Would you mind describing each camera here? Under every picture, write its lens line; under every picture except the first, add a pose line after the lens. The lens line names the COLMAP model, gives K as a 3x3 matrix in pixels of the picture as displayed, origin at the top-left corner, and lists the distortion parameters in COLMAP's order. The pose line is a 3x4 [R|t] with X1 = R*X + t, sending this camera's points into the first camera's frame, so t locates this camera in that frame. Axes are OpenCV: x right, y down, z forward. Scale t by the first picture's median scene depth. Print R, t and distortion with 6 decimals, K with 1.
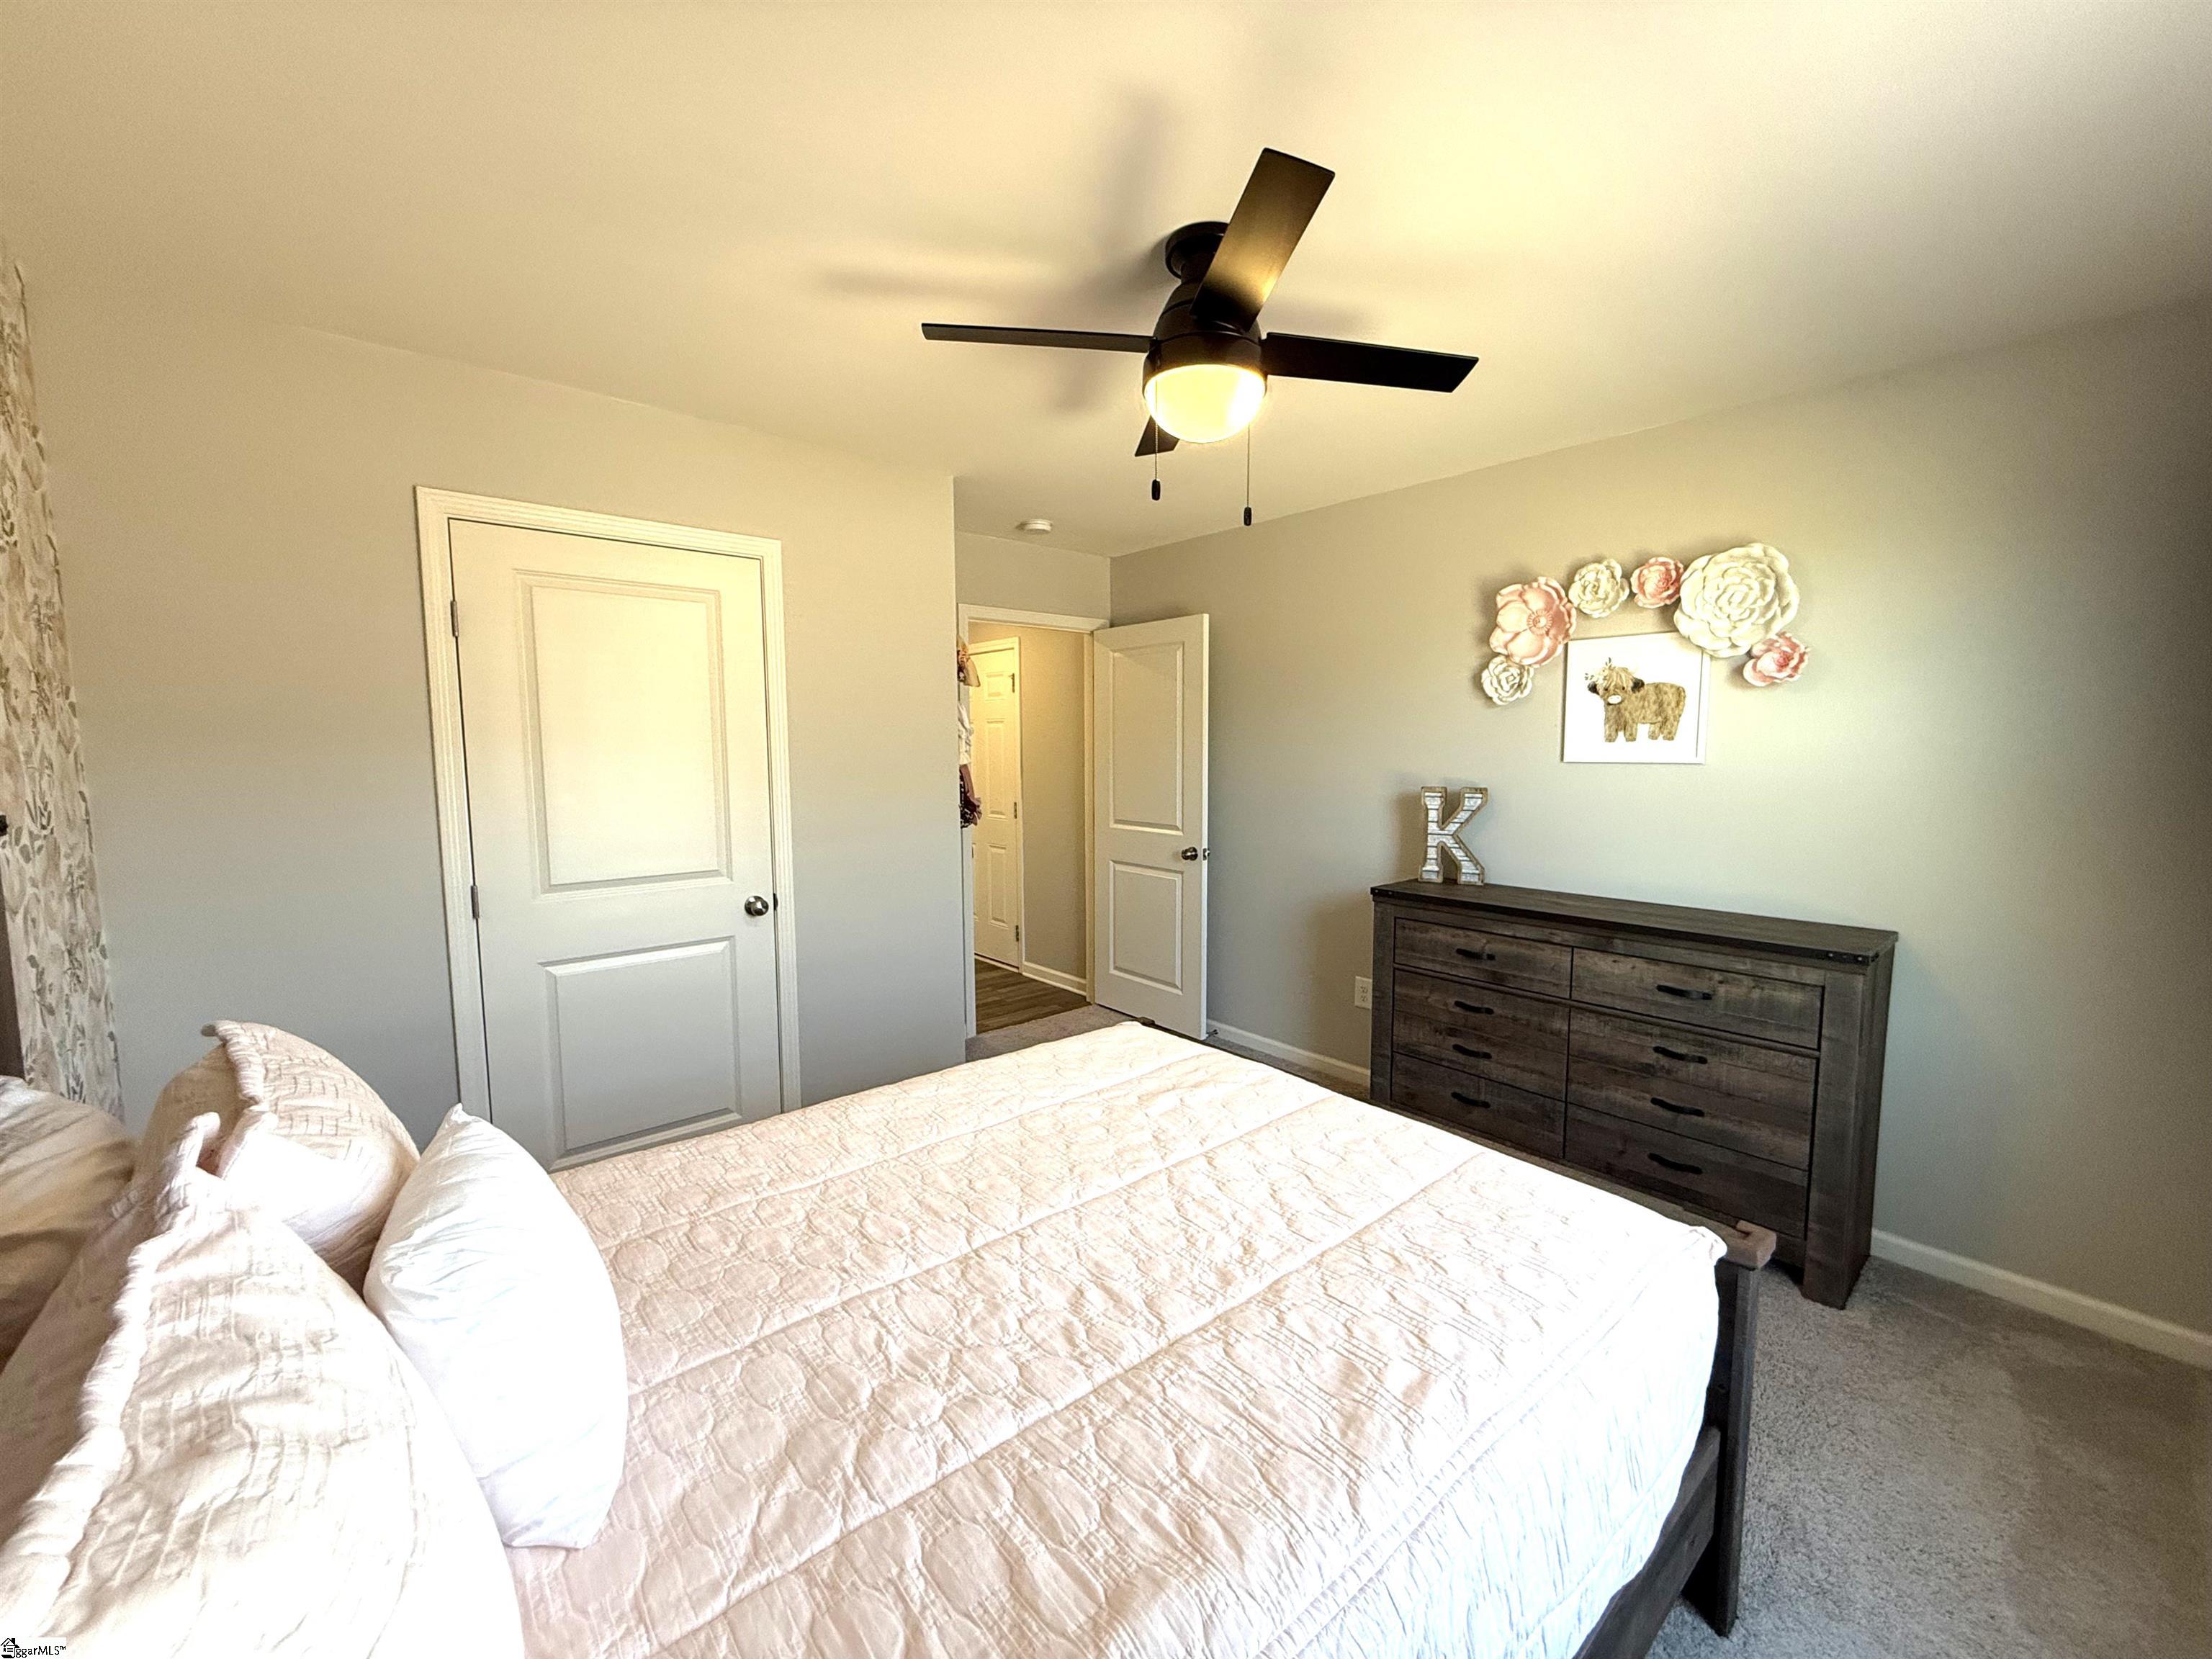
lens RADIAL K [[878.3, 0, 1099.5], [0, 878.3, 828.1], [0, 0, 1]] dist [-0.000152, -0.000369]
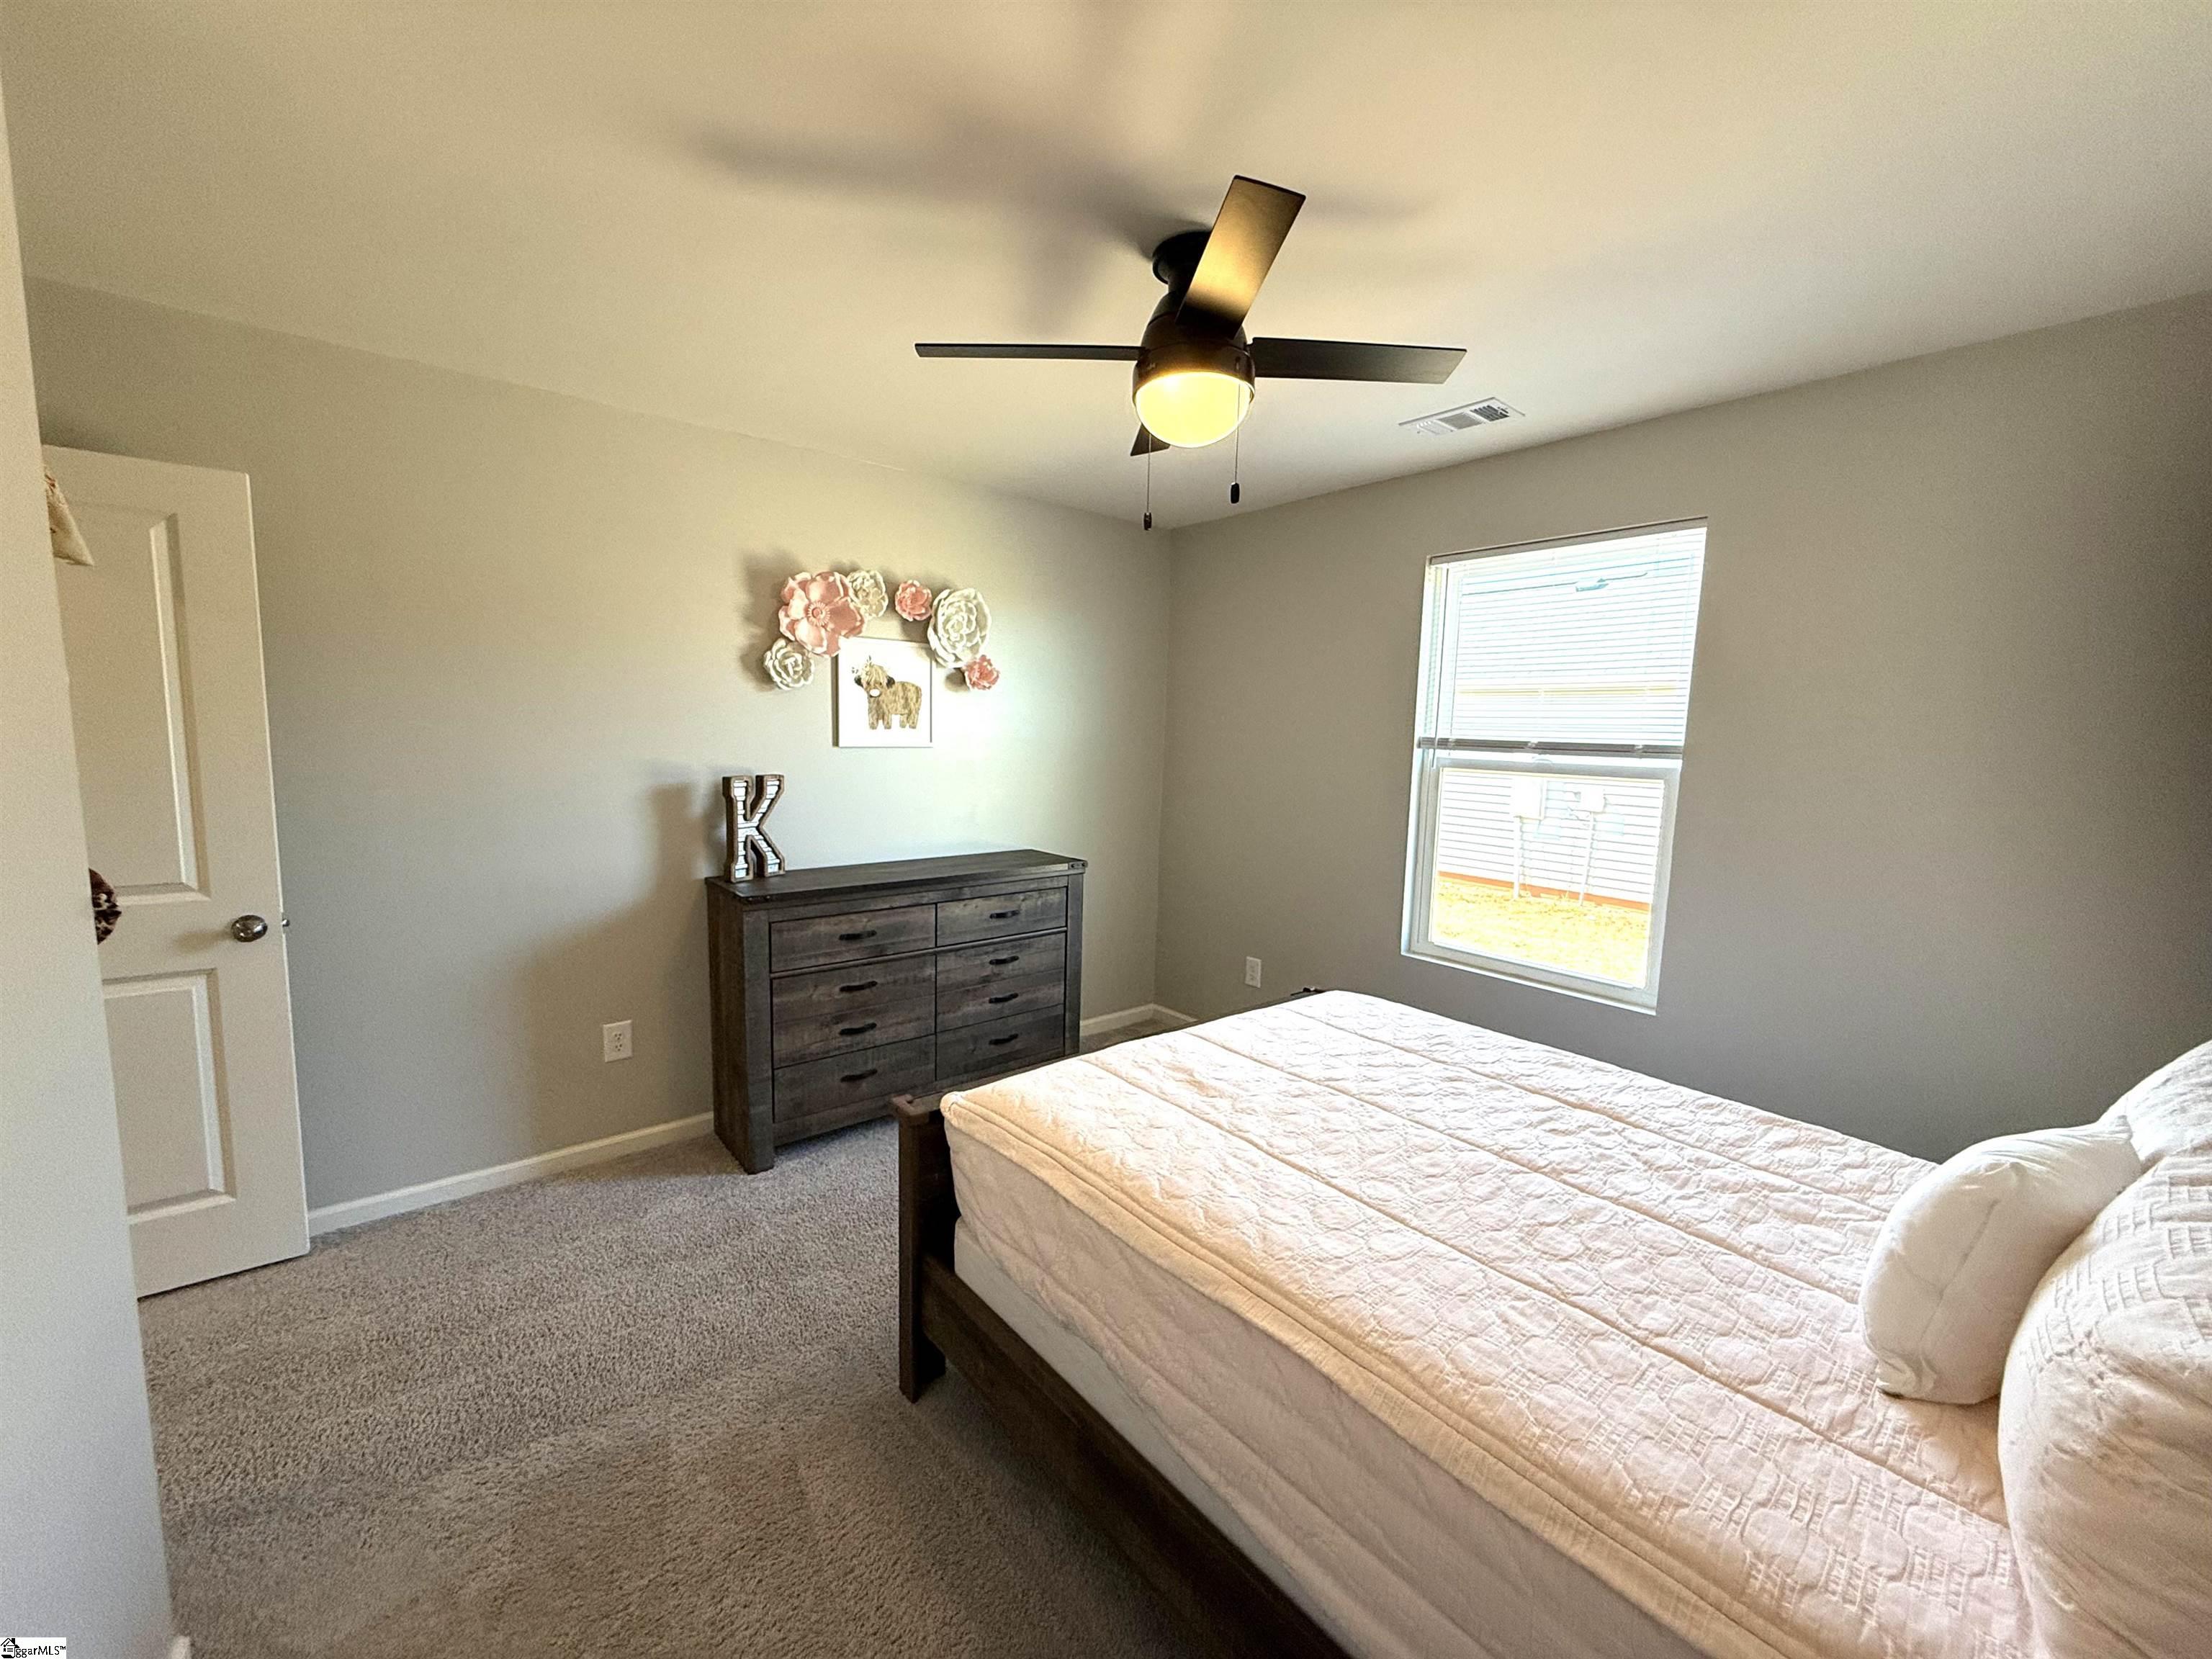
lens RADIAL K [[878.3, 0, 1099.5], [0, 878.3, 828.1], [0, 0, 1]] dist [-0.000152, -0.000369]
pose [[0.023818, -0.110990, 0.993536, -0.590686], [0.073102, 0.991351, 0.108994, -0.074802], [-0.997040, 0.070033, 0.031725, 0.689637]]
